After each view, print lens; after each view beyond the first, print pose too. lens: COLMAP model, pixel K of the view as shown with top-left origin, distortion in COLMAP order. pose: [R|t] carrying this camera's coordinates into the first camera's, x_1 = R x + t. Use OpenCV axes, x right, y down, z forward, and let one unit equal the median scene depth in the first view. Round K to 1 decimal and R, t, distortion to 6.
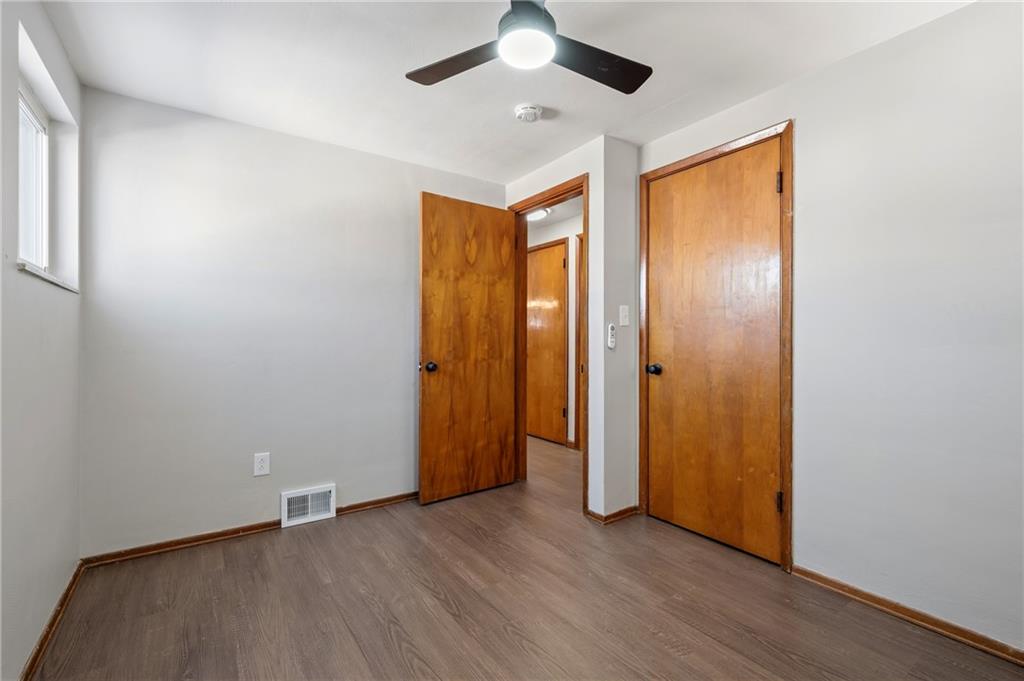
lens RADIAL K [[452.7, 0, 512.0], [0, 452.7, 340.5], [0, 0, 1]] dist [0.000301, 0.000092]
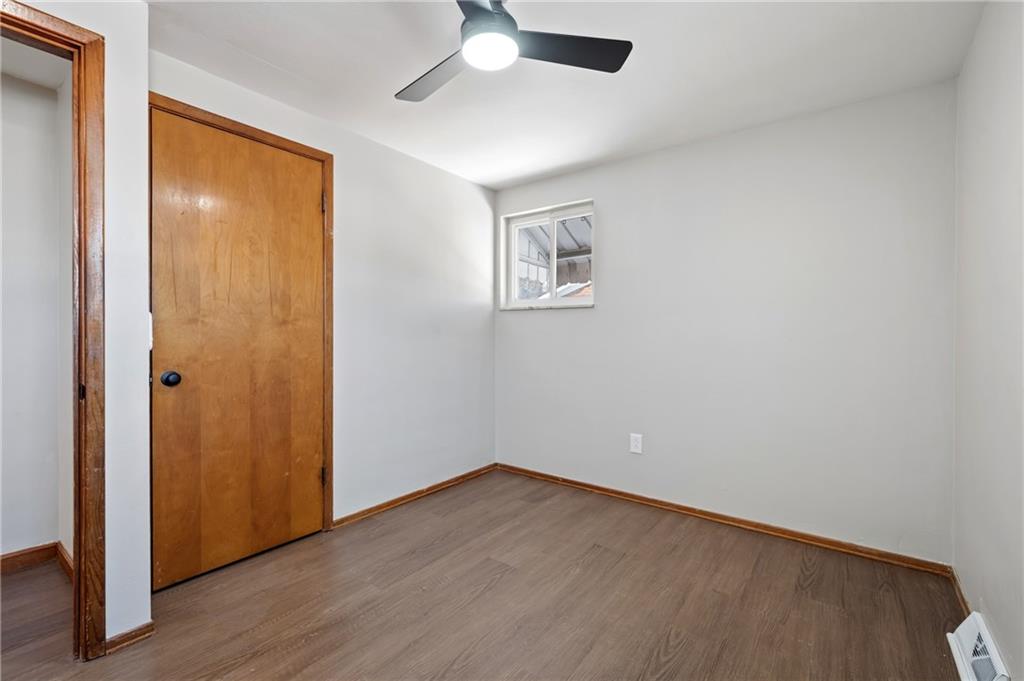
lens RADIAL K [[452.7, 0, 512.0], [0, 452.7, 340.5], [0, 0, 1]] dist [0.000301, 0.000092]
pose [[-0.319575, -0.008788, 0.947520, -0.630167], [-0.001365, 0.999960, 0.008814, -0.004539], [-0.947560, 0.001523, -0.319575, 0.852363]]
